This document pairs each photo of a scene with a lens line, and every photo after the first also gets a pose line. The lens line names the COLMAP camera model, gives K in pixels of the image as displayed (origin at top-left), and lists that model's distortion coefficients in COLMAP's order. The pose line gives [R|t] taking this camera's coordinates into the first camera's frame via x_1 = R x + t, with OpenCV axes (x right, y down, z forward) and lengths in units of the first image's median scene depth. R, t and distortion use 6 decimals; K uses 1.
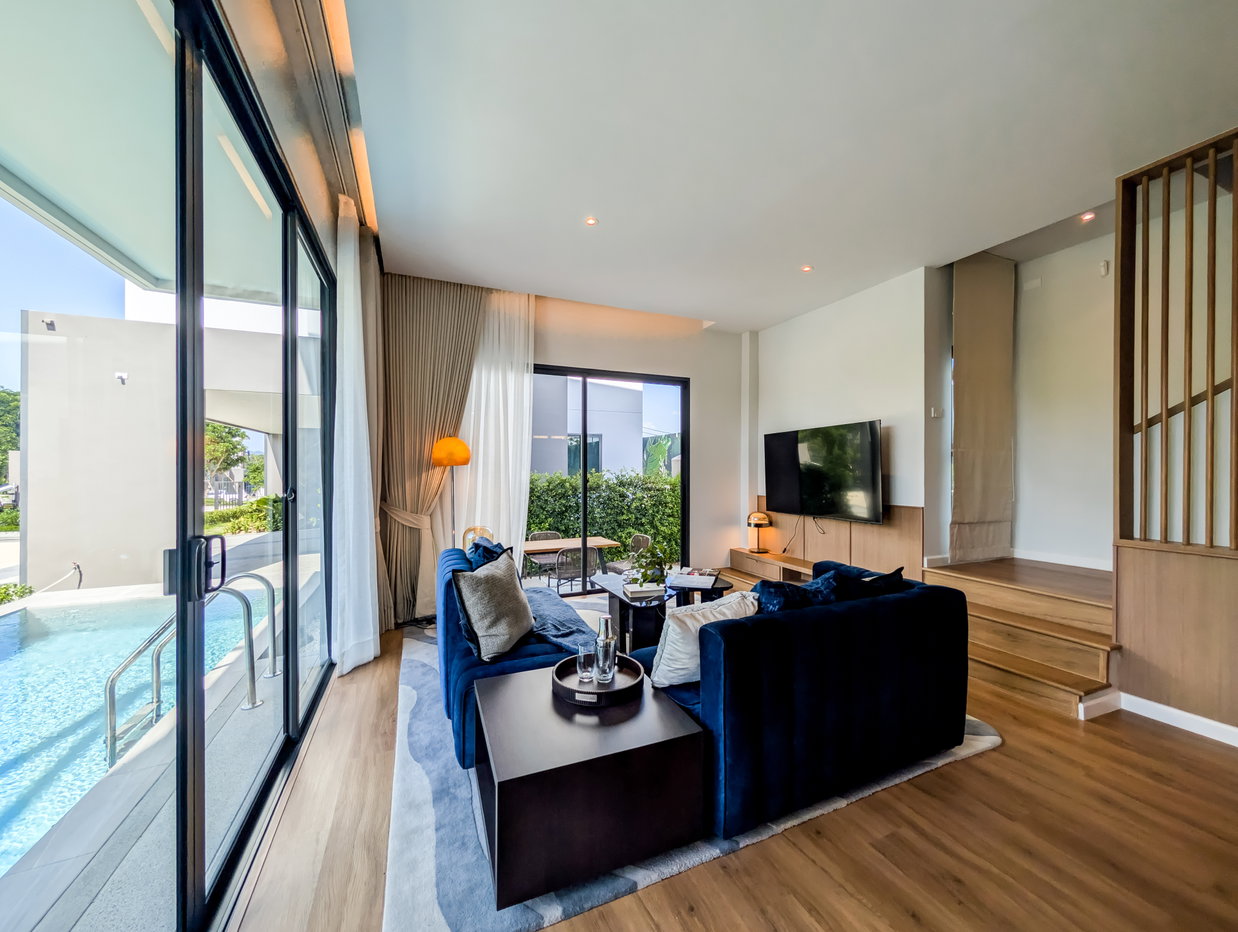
lens RADIAL K [[475.2, 0, 630.1], [0, 475.2, 467.8], [0, 0, 1]] dist [-0.001051, 0.000136]
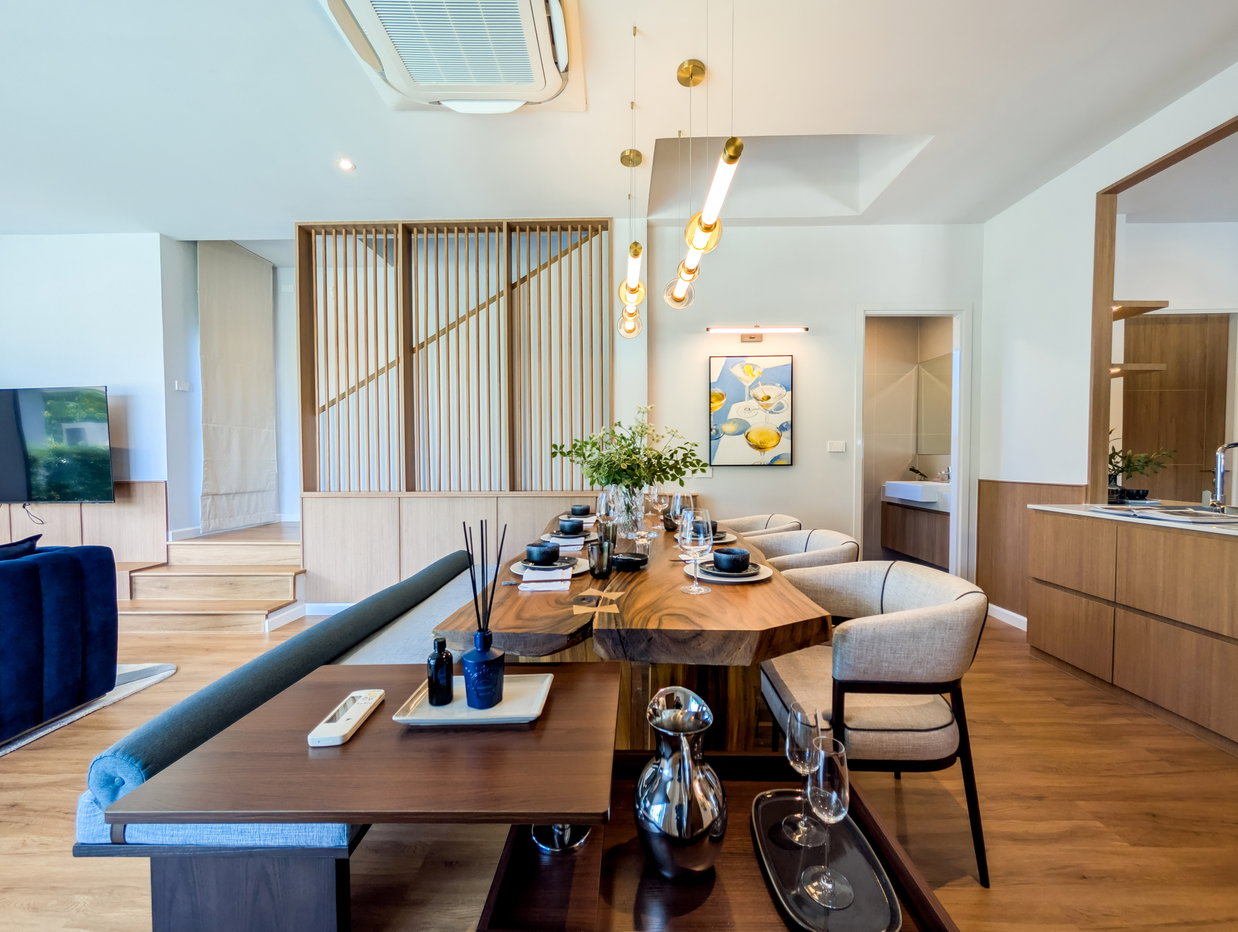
lens RADIAL K [[475.2, 0, 616.7], [0, 475.2, 466.3], [0, 0, 1]] dist [-0.001051, 0.000136]
pose [[0.417656, -0.021930, 0.908341, 0.116031], [-0.000597, 0.999702, 0.024410, 0.029022], [-0.908605, -0.010737, 0.417518, -0.259584]]
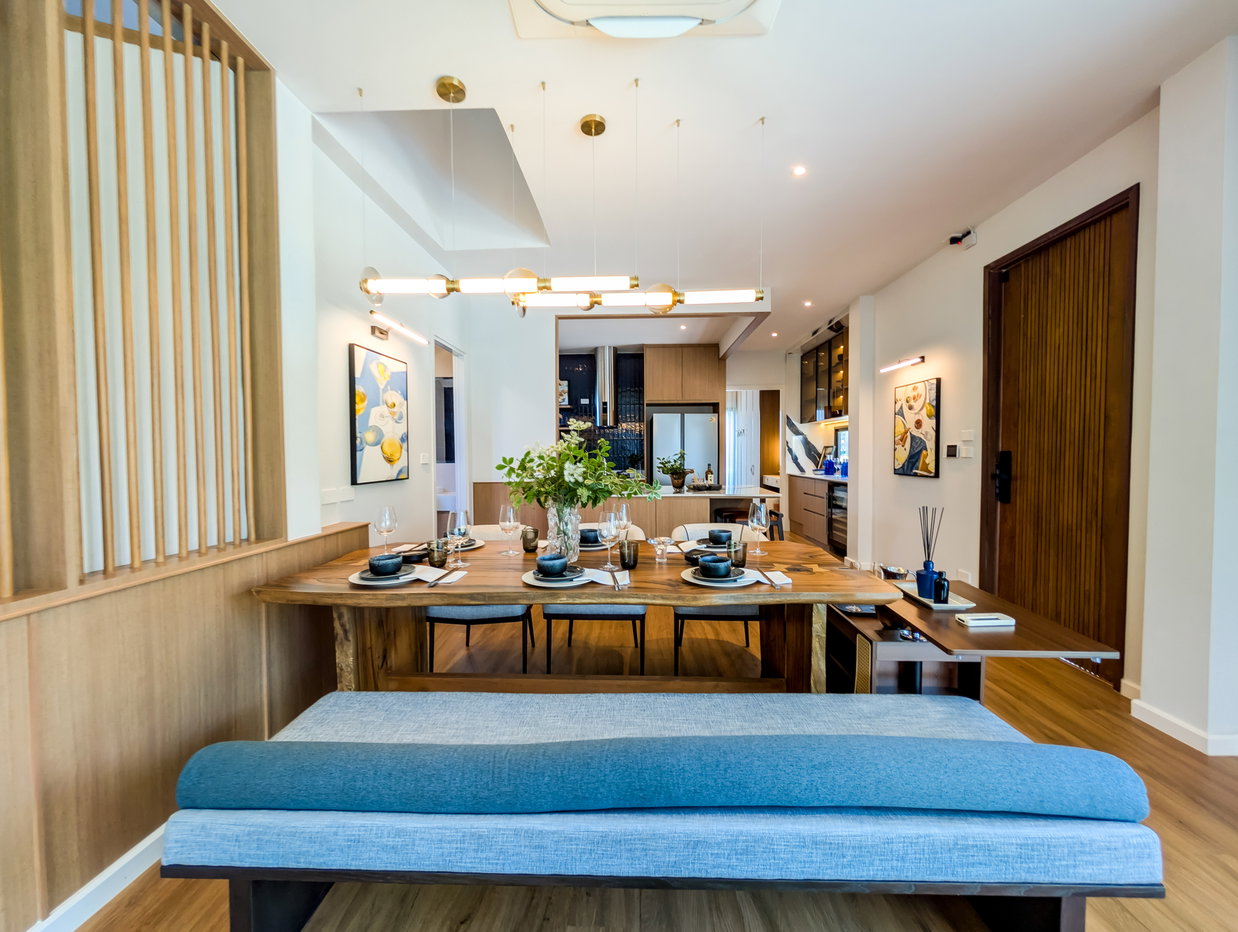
lens RADIAL K [[475.2, 0, 621.8], [0, 475.2, 469.6], [0, 0, 1]] dist [-0.001051, 0.000136]
pose [[-0.901310, -0.004759, 0.433149, 0.384520], [0.009369, 0.999492, 0.030478, 0.007671], [-0.433074, 0.031528, -0.900807, 0.505772]]
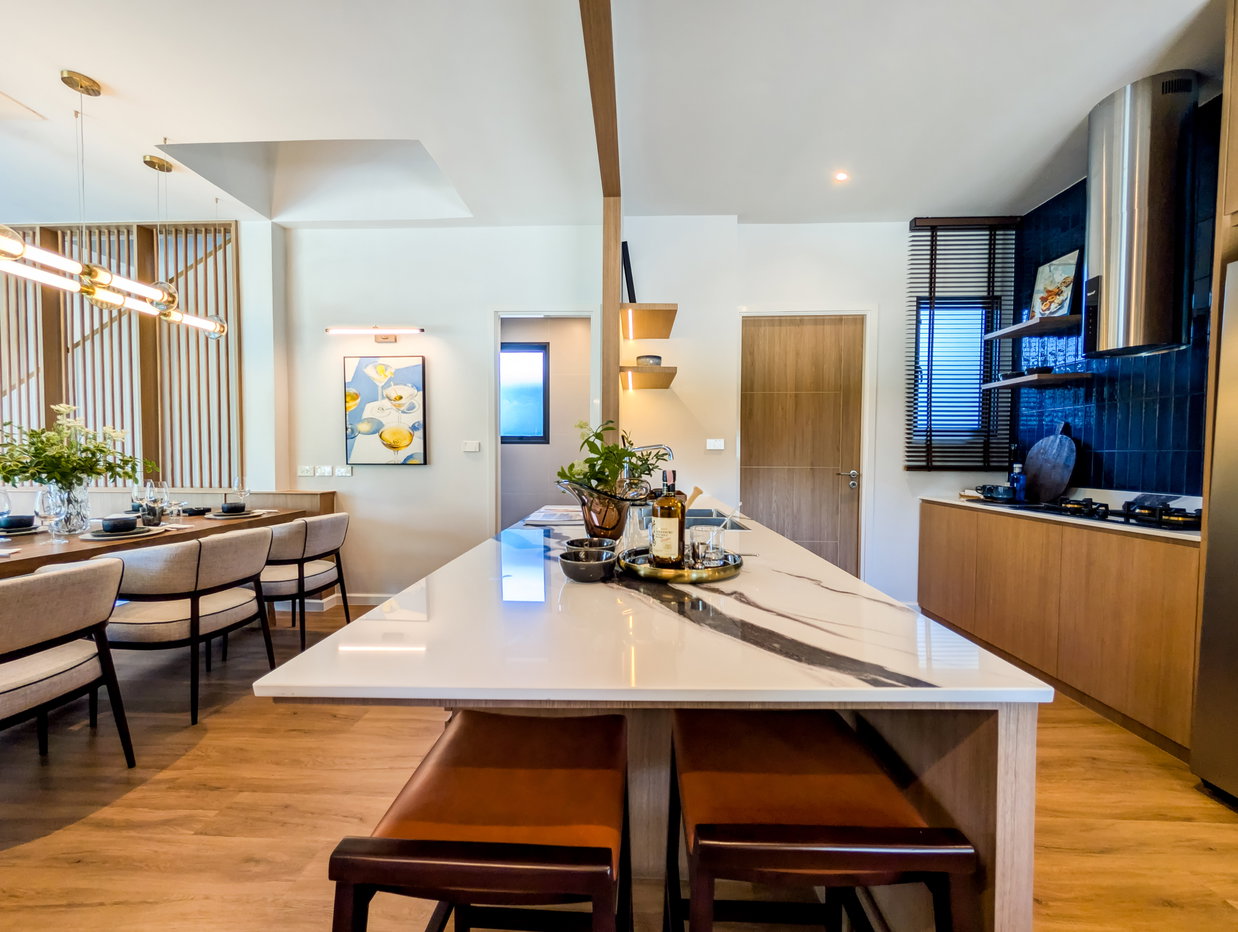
lens RADIAL K [[475.2, 0, 612.7], [0, 475.2, 468.1], [0, 0, 1]] dist [-0.001051, 0.000136]
pose [[0.435384, -0.026879, 0.899844, 0.443169], [-0.007788, 0.999404, 0.033621, 0.021719], [-0.900211, -0.021646, 0.434915, -0.993164]]
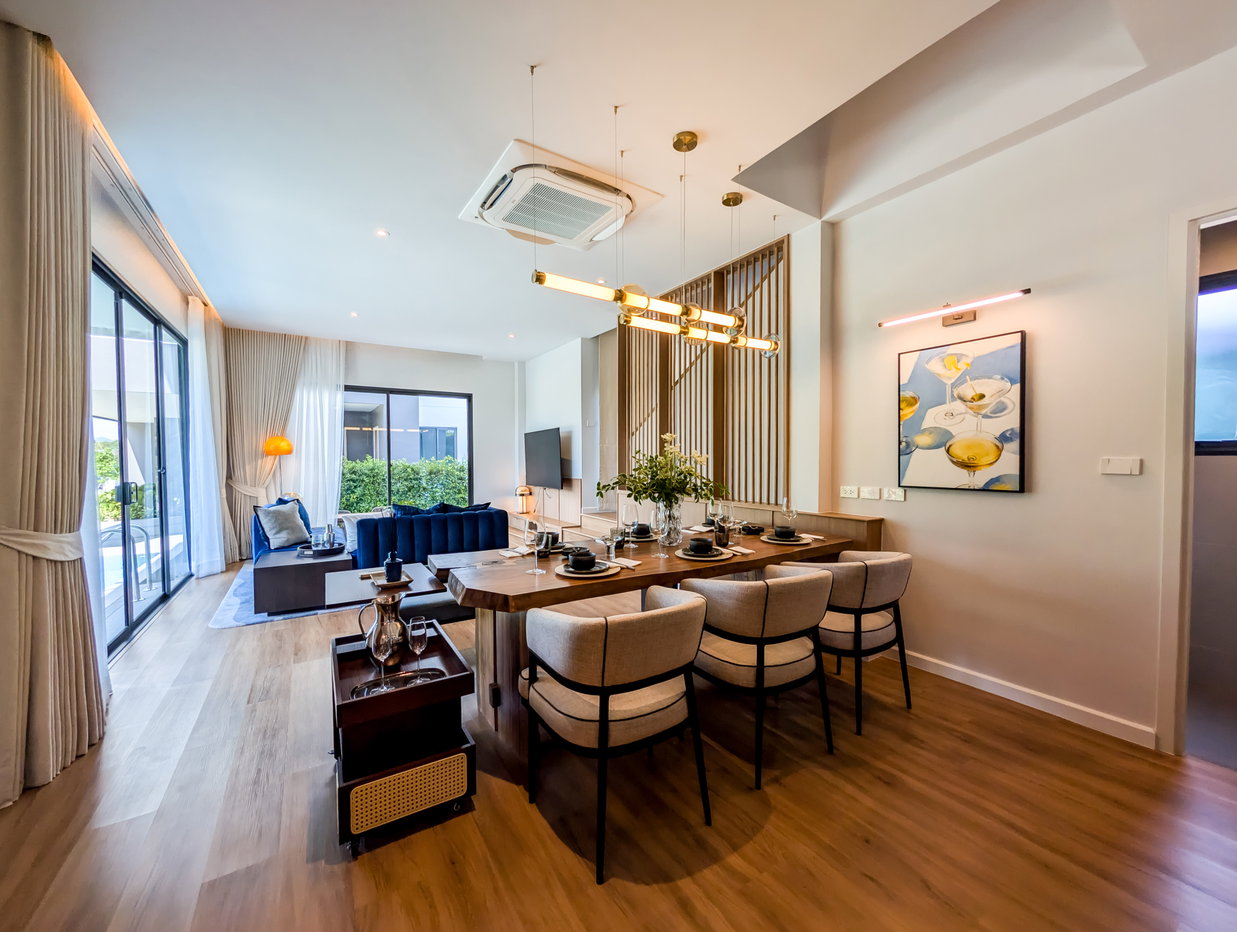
lens RADIAL K [[474.9, 0, 622.6], [0, 474.9, 468.0], [0, 0, 1]] dist [-0.001051, 0.000136]
pose [[0.986092, -0.005211, 0.166117, 0.506836], [0.000817, 0.999648, 0.026509, -0.002337], [-0.166197, -0.026004, 0.985750, -0.759415]]
